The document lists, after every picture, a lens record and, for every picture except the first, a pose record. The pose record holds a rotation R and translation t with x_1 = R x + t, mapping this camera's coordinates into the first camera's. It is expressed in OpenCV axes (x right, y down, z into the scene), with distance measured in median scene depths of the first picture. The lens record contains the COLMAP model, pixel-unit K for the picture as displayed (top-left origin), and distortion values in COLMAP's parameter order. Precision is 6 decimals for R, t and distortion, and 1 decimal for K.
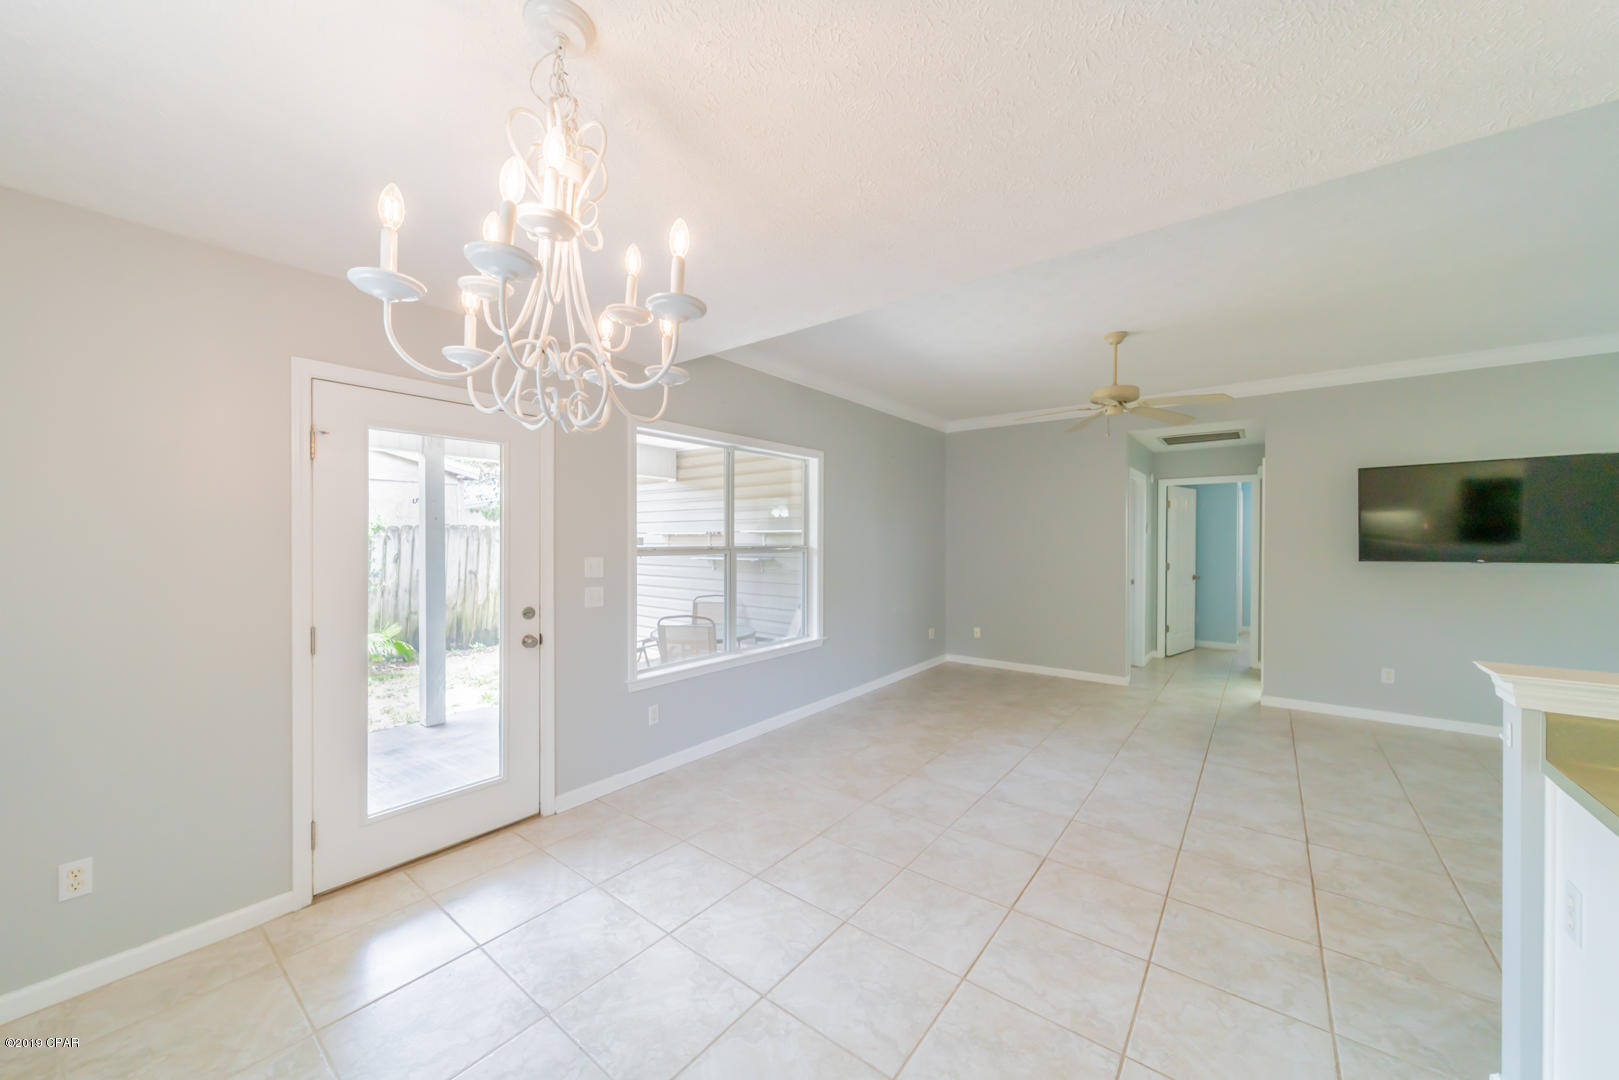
lens RADIAL K [[583.7, 0, 780.9], [0, 583.7, 542.0], [0, 0, 1]] dist [0.007887, -0.000333]
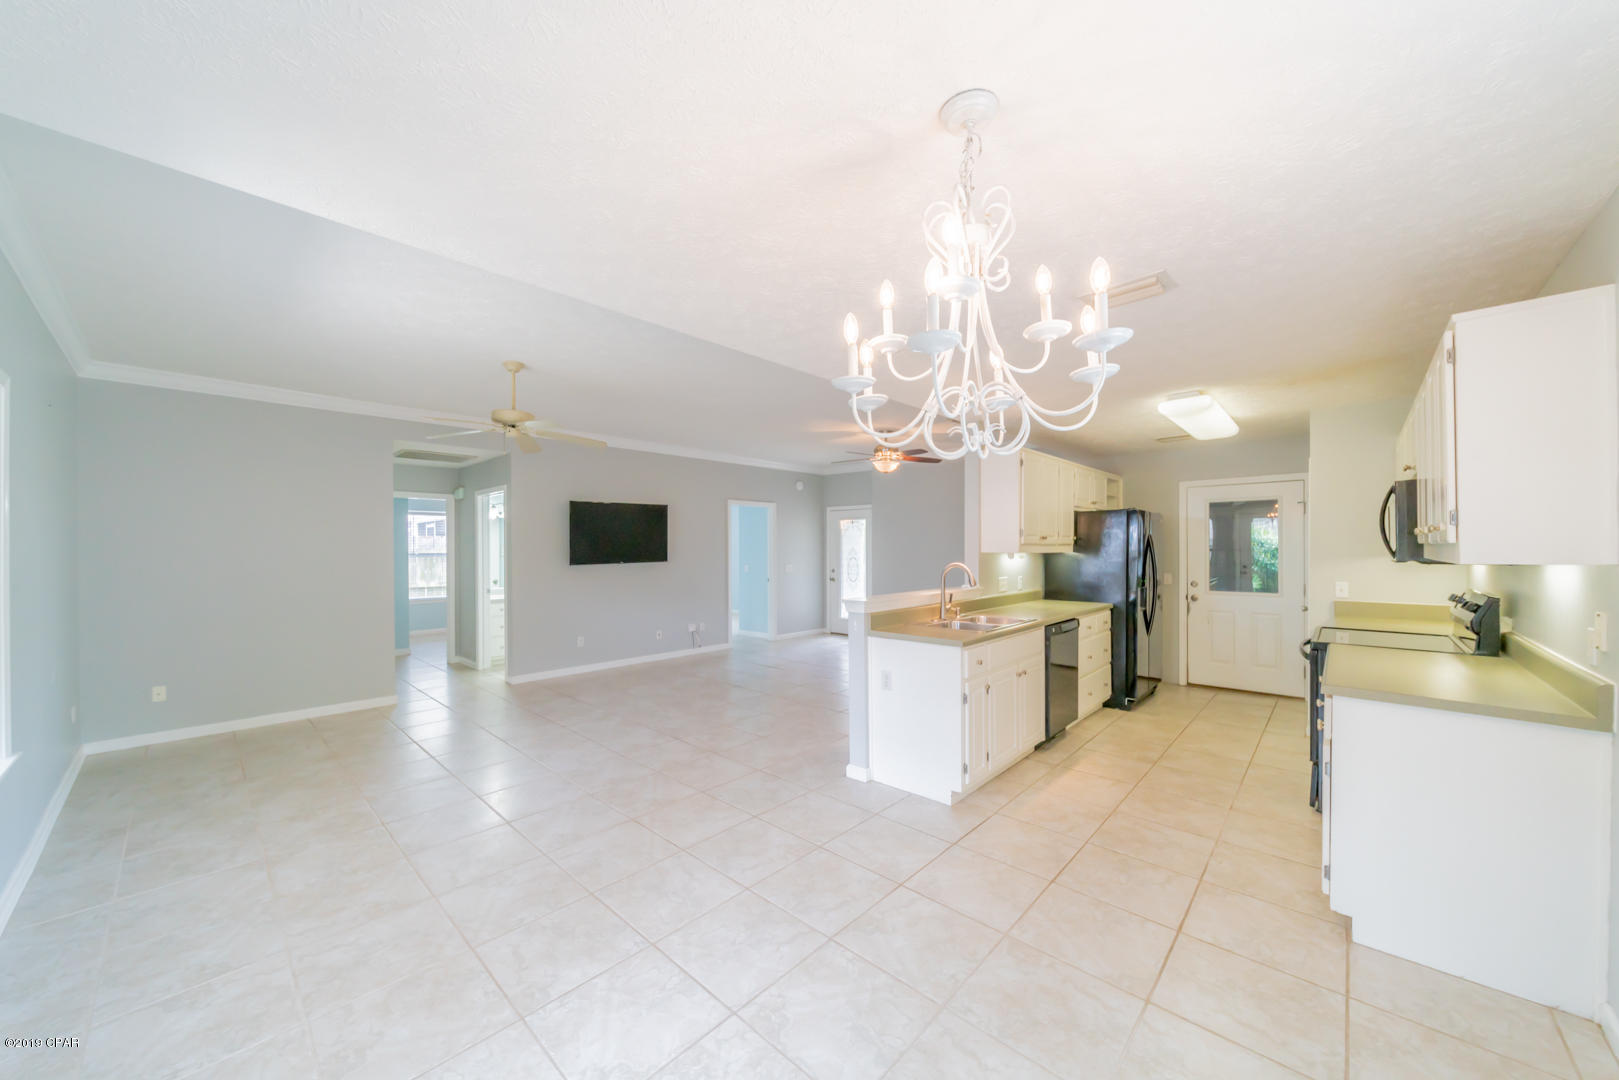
lens RADIAL K [[583.7, 0, 807.7], [0, 583.7, 547.5], [0, 0, 1]] dist [0.007887, -0.000333]
pose [[0.067901, 0.001157, 0.997691, -0.636774], [0.011031, 0.999937, -0.001911, -0.002757], [-0.997631, 0.011135, 0.067884, 0.507351]]
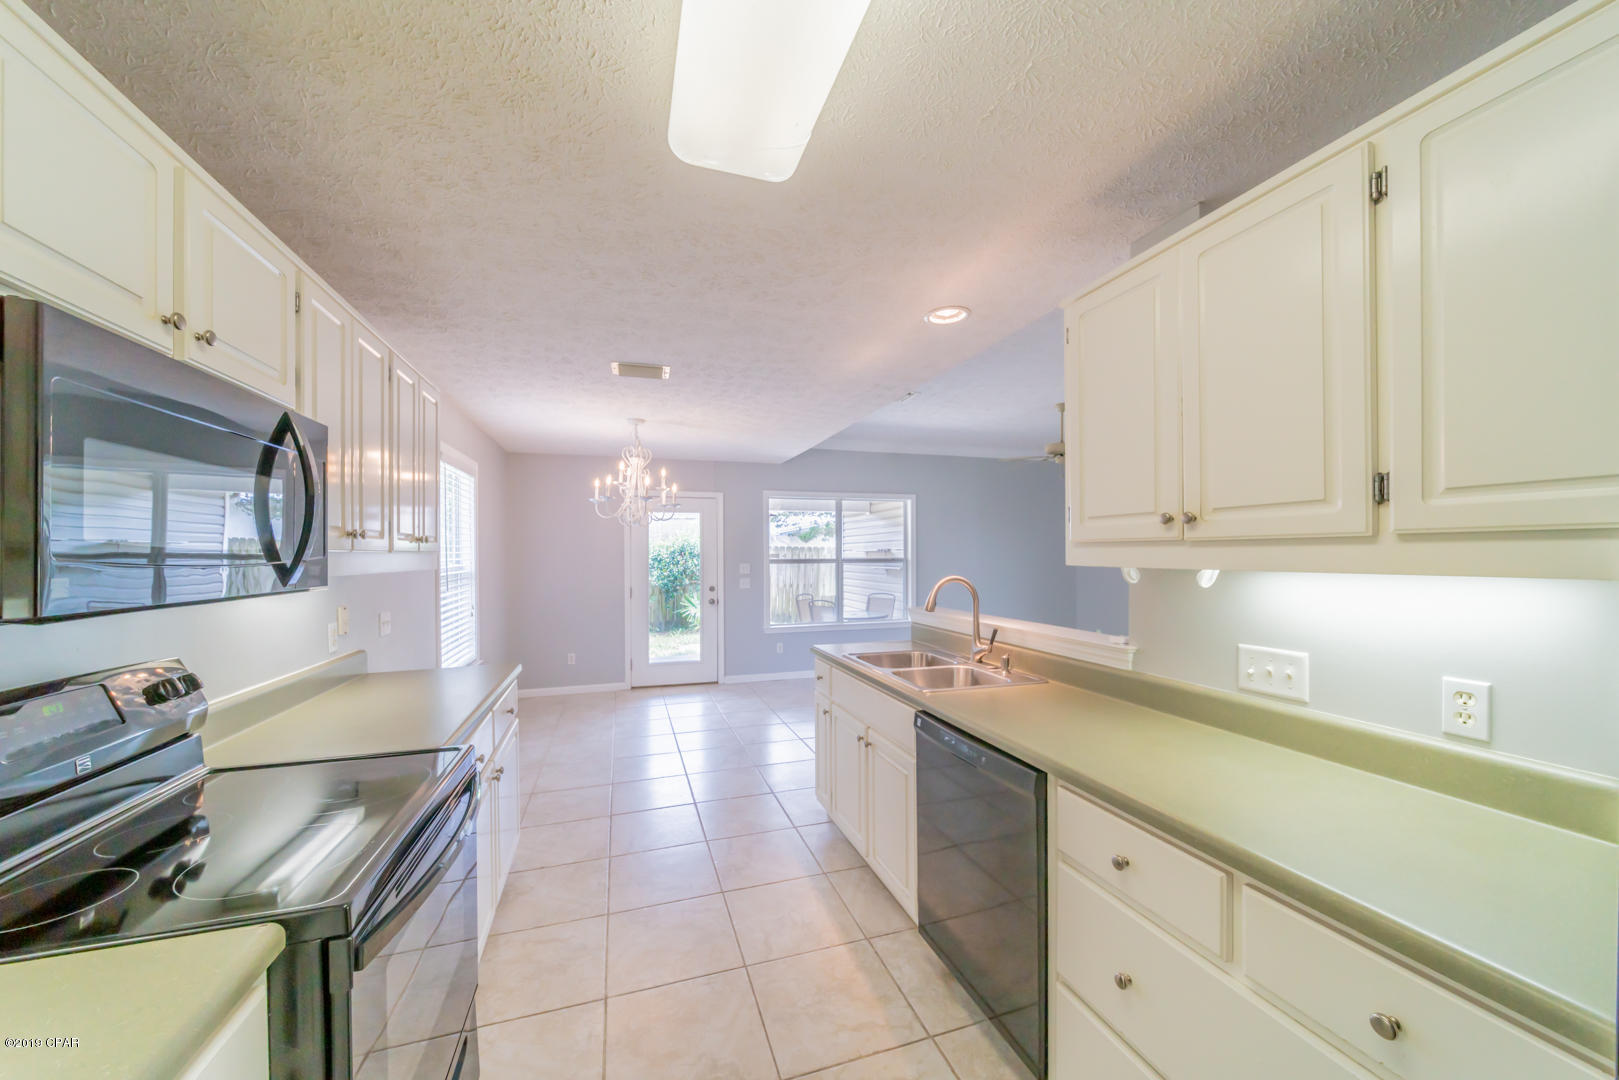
lens RADIAL K [[583.7, 0, 812.3], [0, 583.7, 550.9], [0, 0, 1]] dist [0.007887, -0.000333]
pose [[0.838375, -0.008360, -0.545029, 1.064767], [0.003786, 0.999948, -0.009514, 0.000895], [0.545080, 0.005912, 0.838363, -0.626512]]
